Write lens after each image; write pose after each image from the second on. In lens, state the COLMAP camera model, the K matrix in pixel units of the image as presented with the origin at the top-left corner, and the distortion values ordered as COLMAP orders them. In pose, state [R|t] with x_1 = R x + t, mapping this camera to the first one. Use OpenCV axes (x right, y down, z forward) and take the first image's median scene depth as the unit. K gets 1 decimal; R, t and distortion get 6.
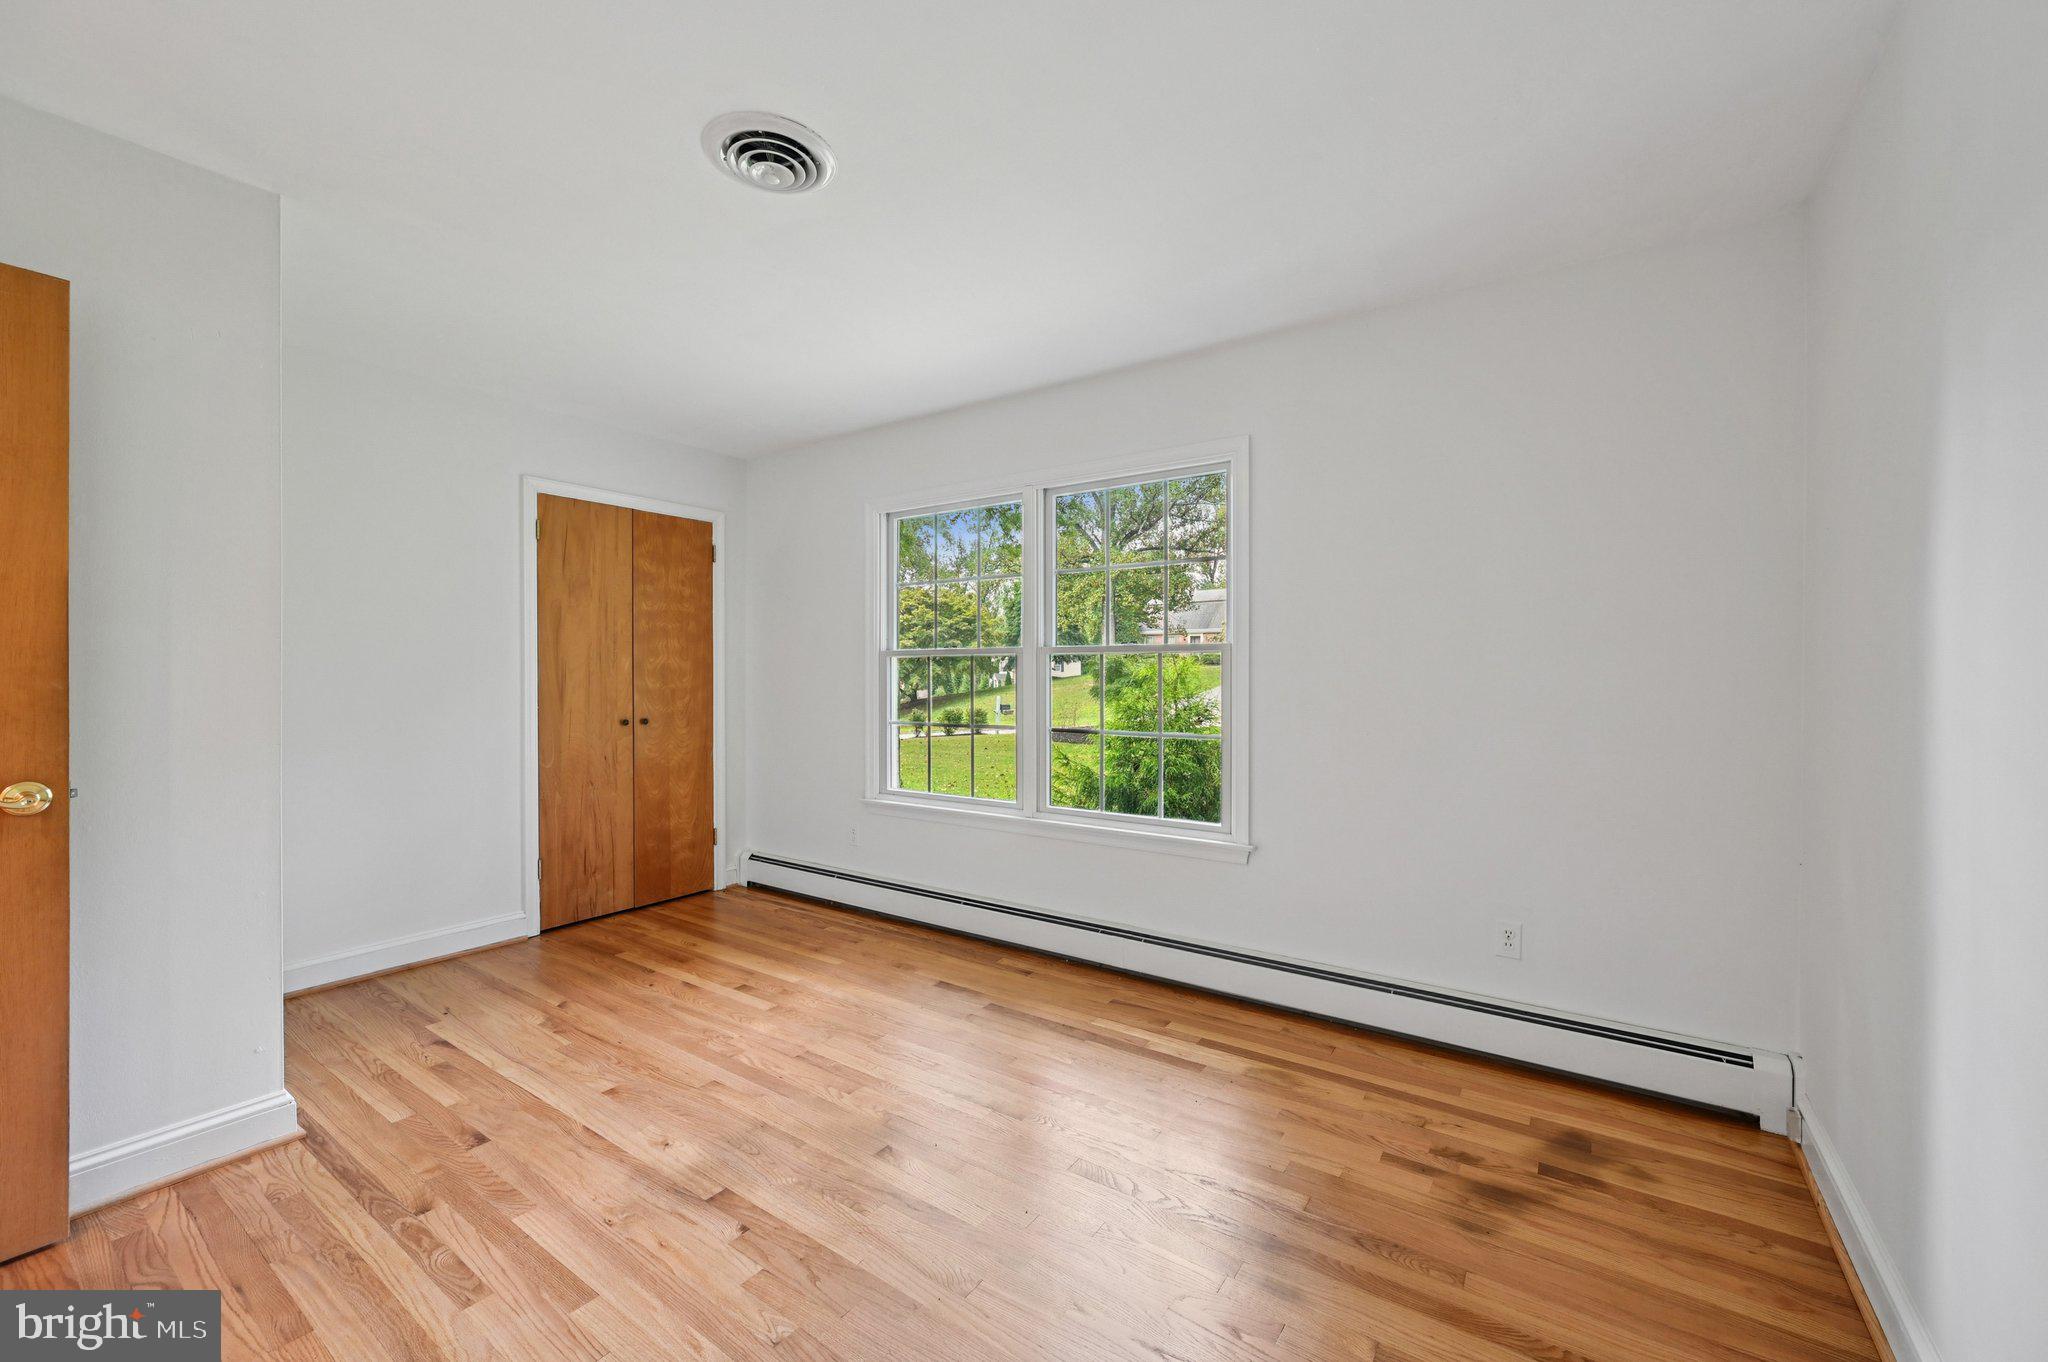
lens RADIAL K [[806.5, 0, 1028.4], [0, 806.5, 689.2], [0, 0, 1]] dist [-0.002403, 0.000127]
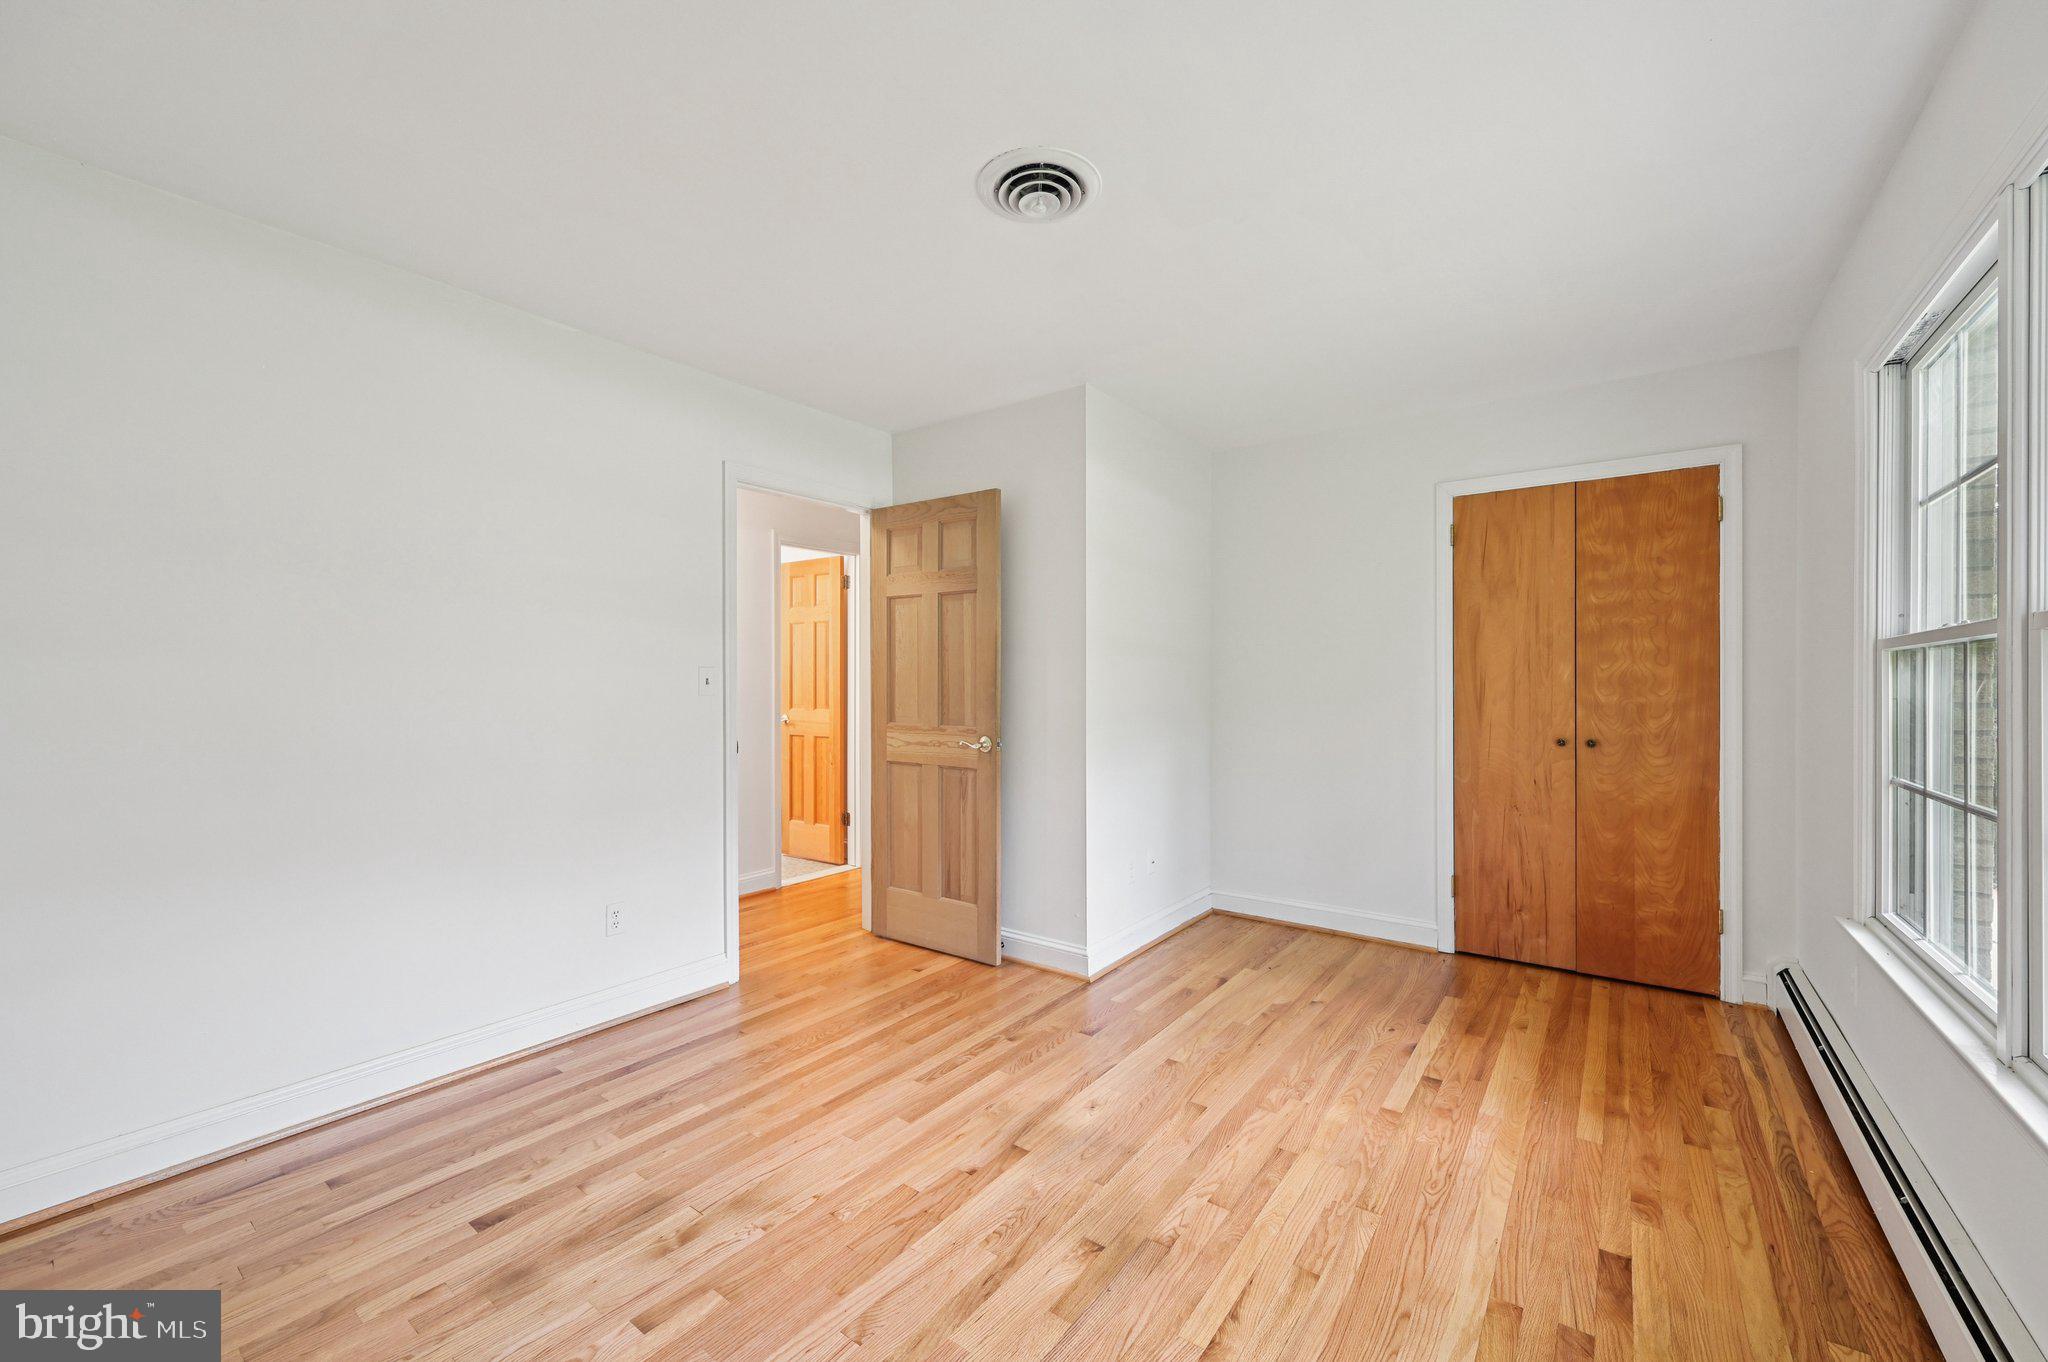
lens RADIAL K [[806.5, 0, 1040.2], [0, 806.5, 691.9], [0, 0, 1]] dist [-0.002403, 0.000127]
pose [[-0.018617, 0.012971, -0.999743, 0.360832], [-0.018258, 0.999745, 0.013311, -0.012813], [0.999660, 0.018501, -0.018375, 0.511756]]
